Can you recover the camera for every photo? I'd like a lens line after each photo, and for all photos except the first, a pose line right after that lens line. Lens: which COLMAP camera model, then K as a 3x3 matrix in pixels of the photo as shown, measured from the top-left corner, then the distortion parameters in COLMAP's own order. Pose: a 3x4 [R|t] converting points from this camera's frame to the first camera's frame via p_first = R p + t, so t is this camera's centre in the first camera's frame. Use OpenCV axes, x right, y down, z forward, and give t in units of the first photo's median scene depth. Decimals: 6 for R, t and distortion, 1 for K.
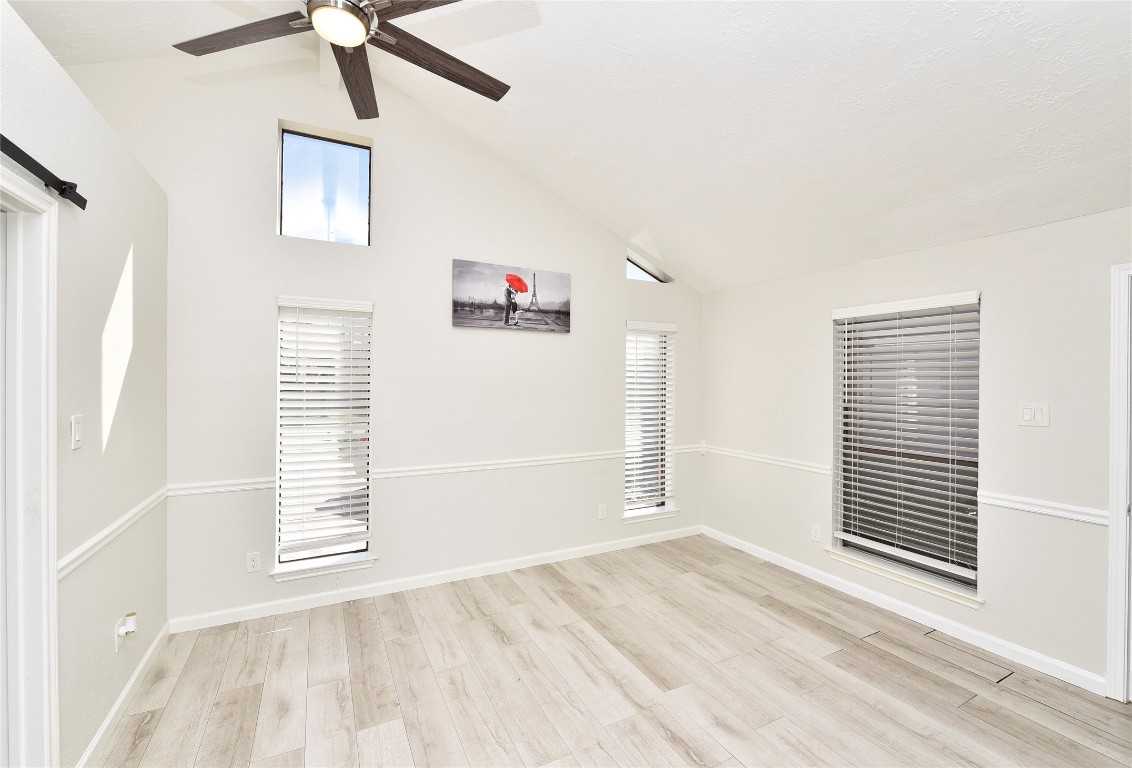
lens RADIAL K [[459.6, 0, 564.3], [0, 459.6, 377.9], [0, 0, 1]] dist [-0.012285, -0.000174]
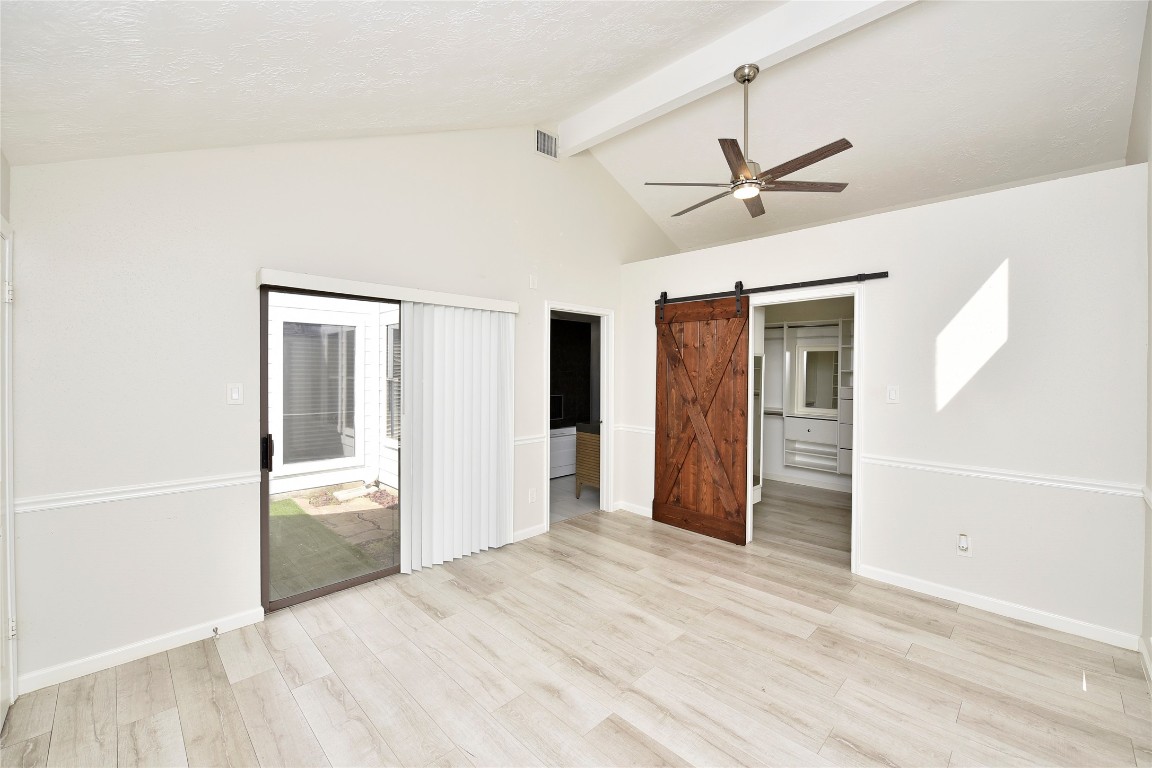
lens RADIAL K [[476.3, 0, 573.4], [0, 476.3, 373.8], [0, 0, 1]] dist [-0.001552, -0.000493]
pose [[-0.958216, -0.006810, -0.285963, 0.356949], [-0.008714, 0.999948, 0.005389, 0.015370], [0.285912, 0.007655, -0.958225, 1.180692]]
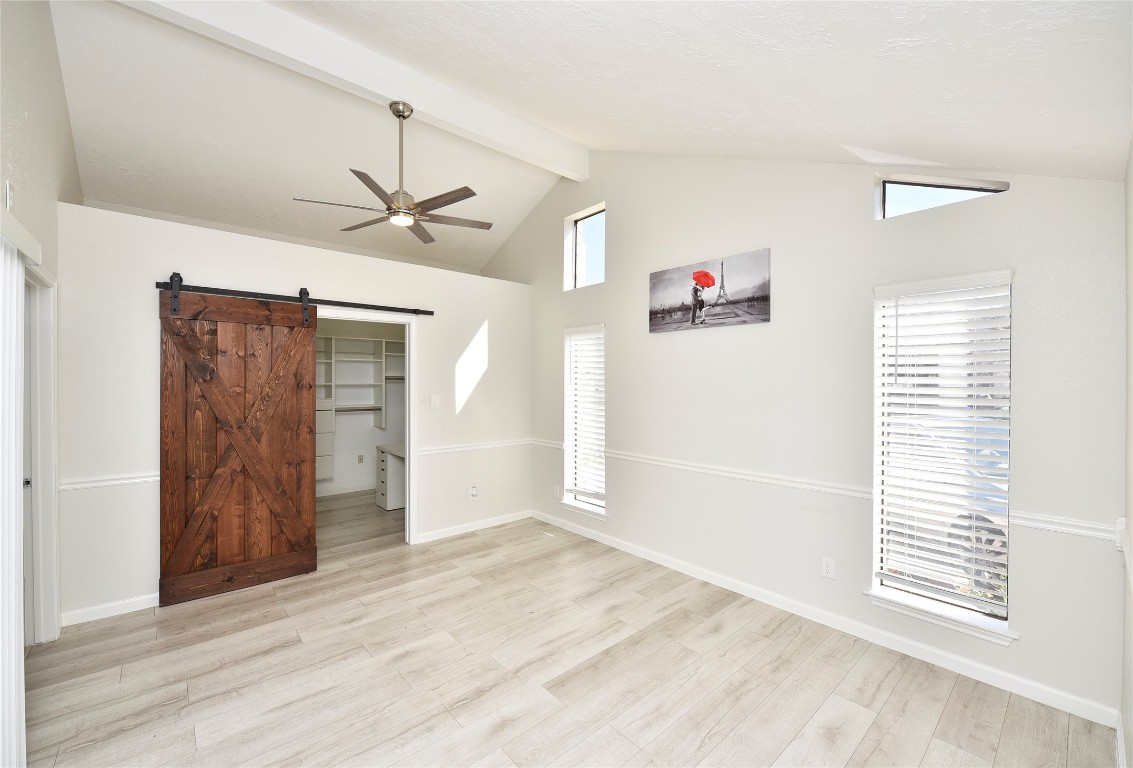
lens RADIAL K [[461.9, 0, 566.5], [0, 461.9, 384.0], [0, 0, 1]] dist [-0.011562, -0.000027]
pose [[0.242623, -0.003124, -0.970116, 0.778431], [0.003418, 0.999991, -0.002365, 0.012684], [0.970115, -0.002742, 0.242631, 0.512462]]
